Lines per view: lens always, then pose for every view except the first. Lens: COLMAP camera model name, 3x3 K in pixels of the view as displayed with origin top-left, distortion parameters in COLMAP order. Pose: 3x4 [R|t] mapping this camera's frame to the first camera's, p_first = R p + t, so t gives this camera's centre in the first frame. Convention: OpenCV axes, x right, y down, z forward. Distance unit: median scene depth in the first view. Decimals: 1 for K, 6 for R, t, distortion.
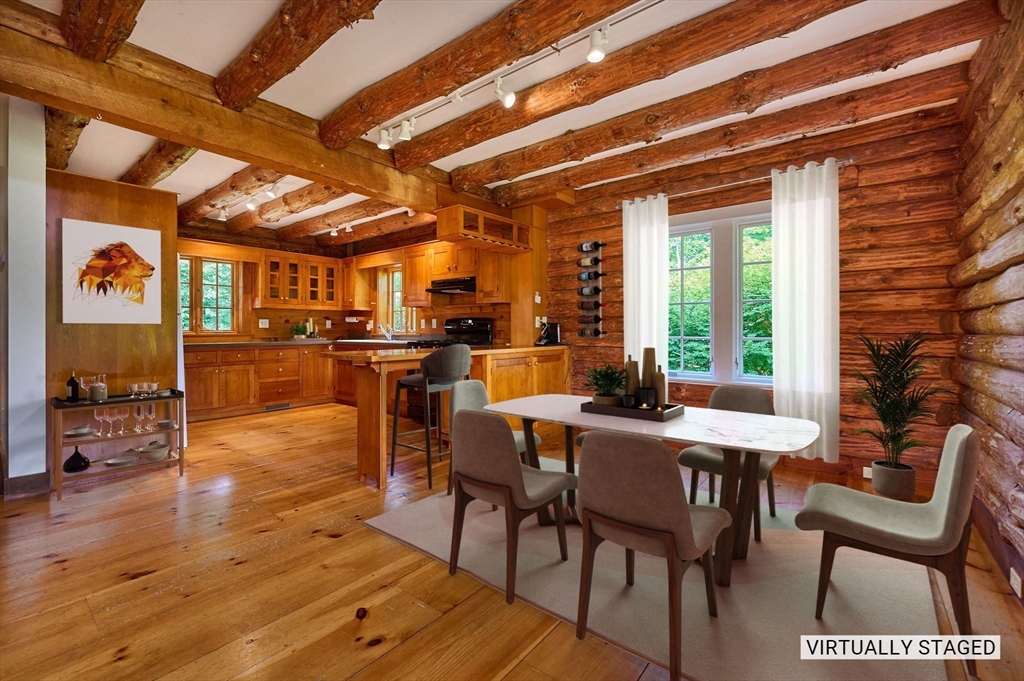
lens RADIAL K [[424.0, 0, 509.7], [0, 424.0, 327.9], [0, 0, 1]] dist [-0.000387, -0.000064]
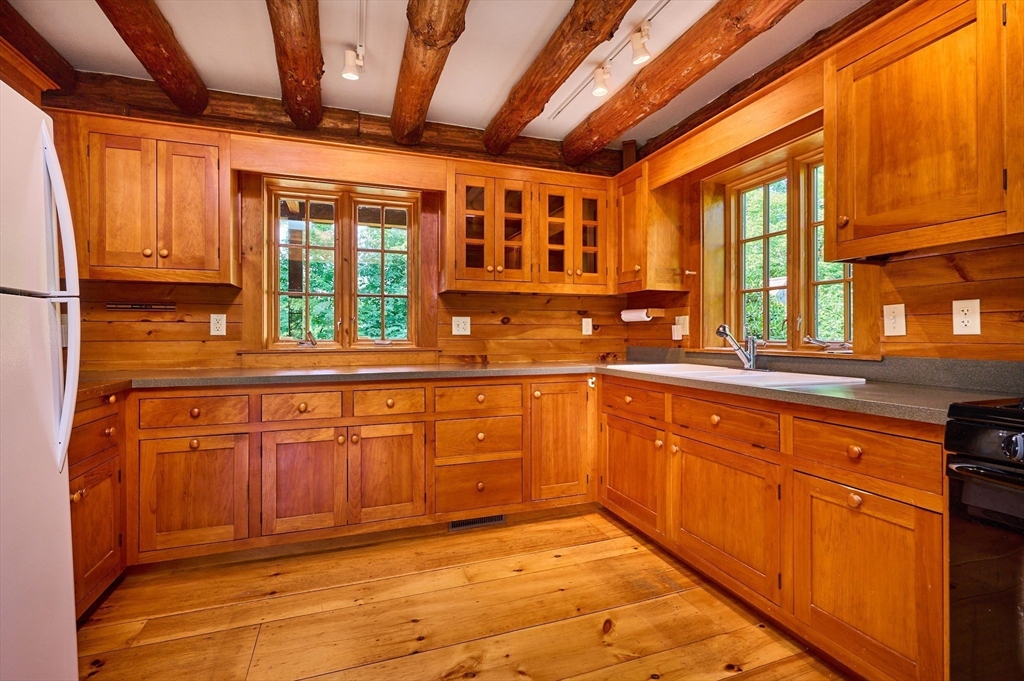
lens RADIAL K [[476.7, 0, 517.9], [0, 476.7, 333.0], [0, 0, 1]] dist [-0.000077, 0.000029]
pose [[0.853751, -0.003605, -0.520669, -0.239606], [0.004223, 0.999991, 0.000001, -0.002022], [0.520664, -0.002200, 0.853759, 0.560148]]
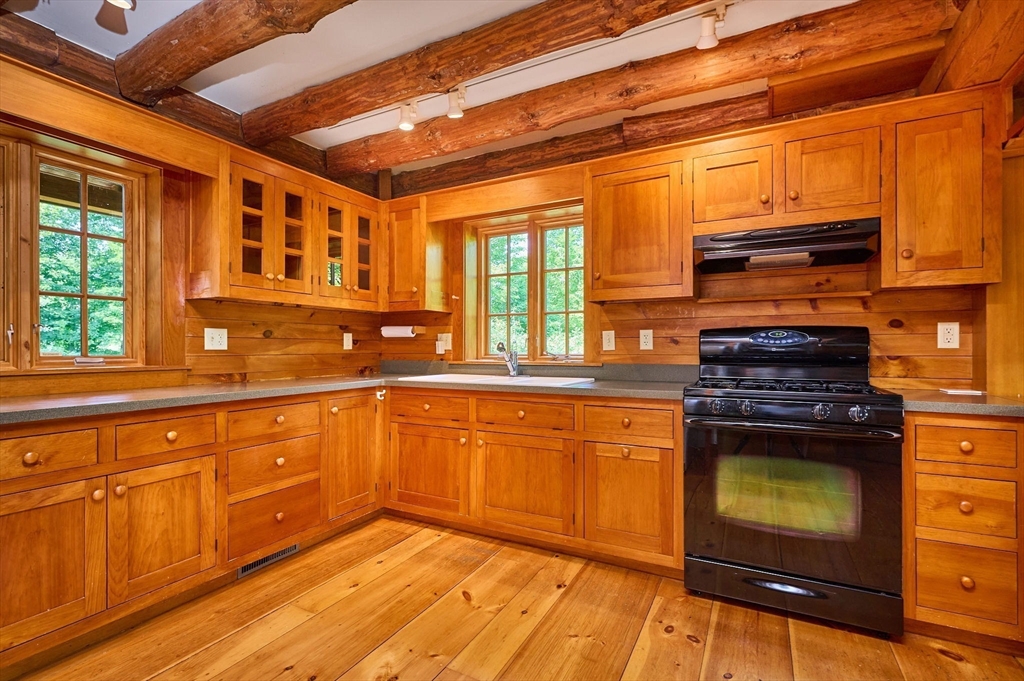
lens RADIAL K [[464.0, 0, 515.2], [0, 464.0, 347.2], [0, 0, 1]] dist [0.000387, 0.000160]
pose [[0.982199, -0.000884, 0.187839, -0.373762], [0.000383, 0.999996, 0.002703, -0.003742], [-0.187841, -0.002583, 0.982196, 0.500679]]
